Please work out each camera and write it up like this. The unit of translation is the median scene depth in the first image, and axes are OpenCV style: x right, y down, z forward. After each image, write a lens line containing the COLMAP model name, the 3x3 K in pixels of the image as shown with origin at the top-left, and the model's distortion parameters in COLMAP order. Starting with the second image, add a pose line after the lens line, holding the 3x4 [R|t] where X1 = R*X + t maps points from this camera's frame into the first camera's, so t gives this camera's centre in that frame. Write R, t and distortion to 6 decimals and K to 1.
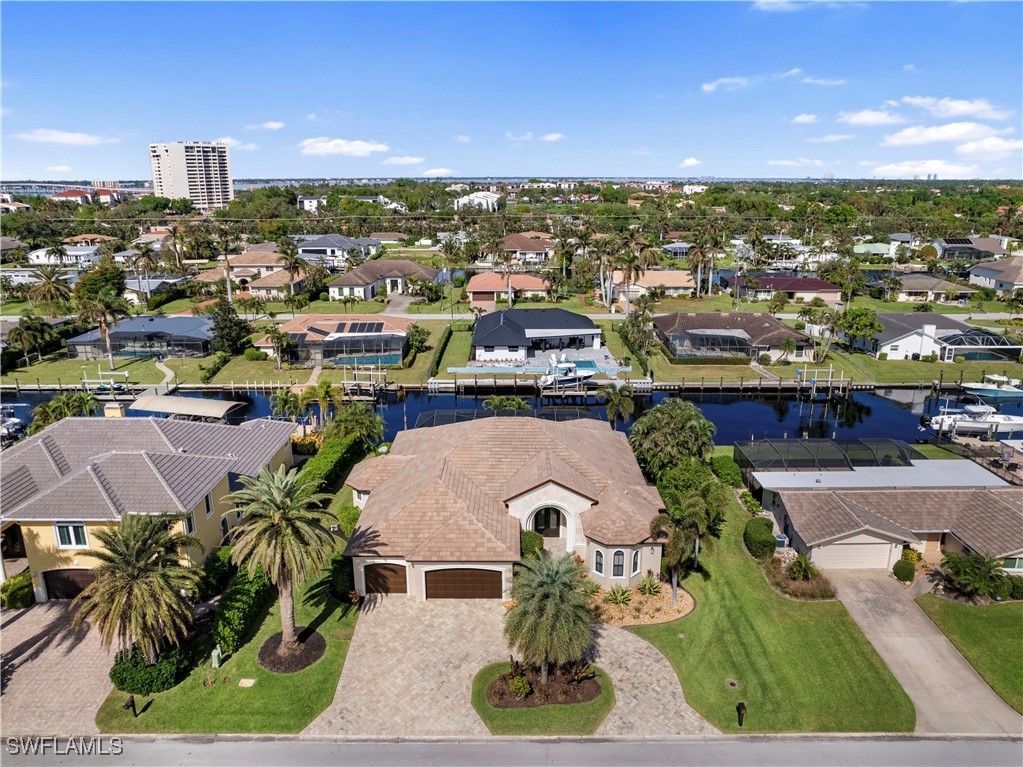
lens RADIAL K [[730.6, 0, 516.0], [0, 730.6, 385.7], [0, 0, 1]] dist [-0.051739, 0.003073]
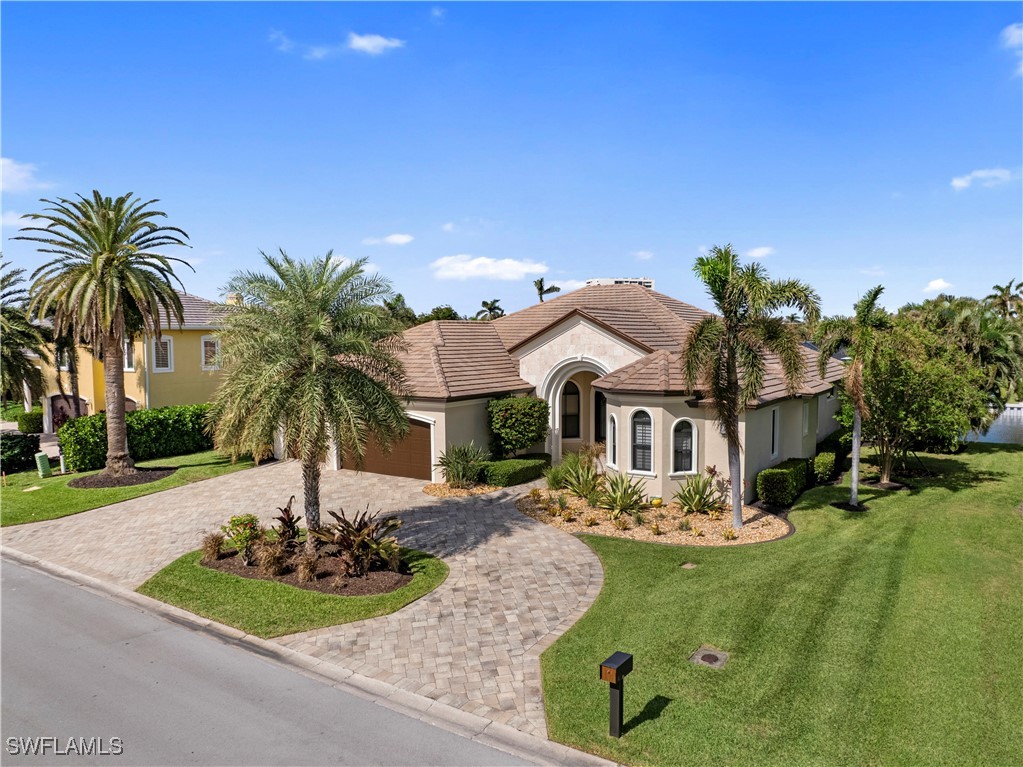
lens RADIAL K [[731.5, 0, 507.9], [0, 731.5, 385.4], [0, 0, 1]] dist [-0.077726, 0.070134]
pose [[0.832140, 0.032054, -0.553639, 0.336966], [-0.142108, 0.977319, -0.157010, 0.299218], [0.536049, 0.209330, 0.817822, 0.547437]]
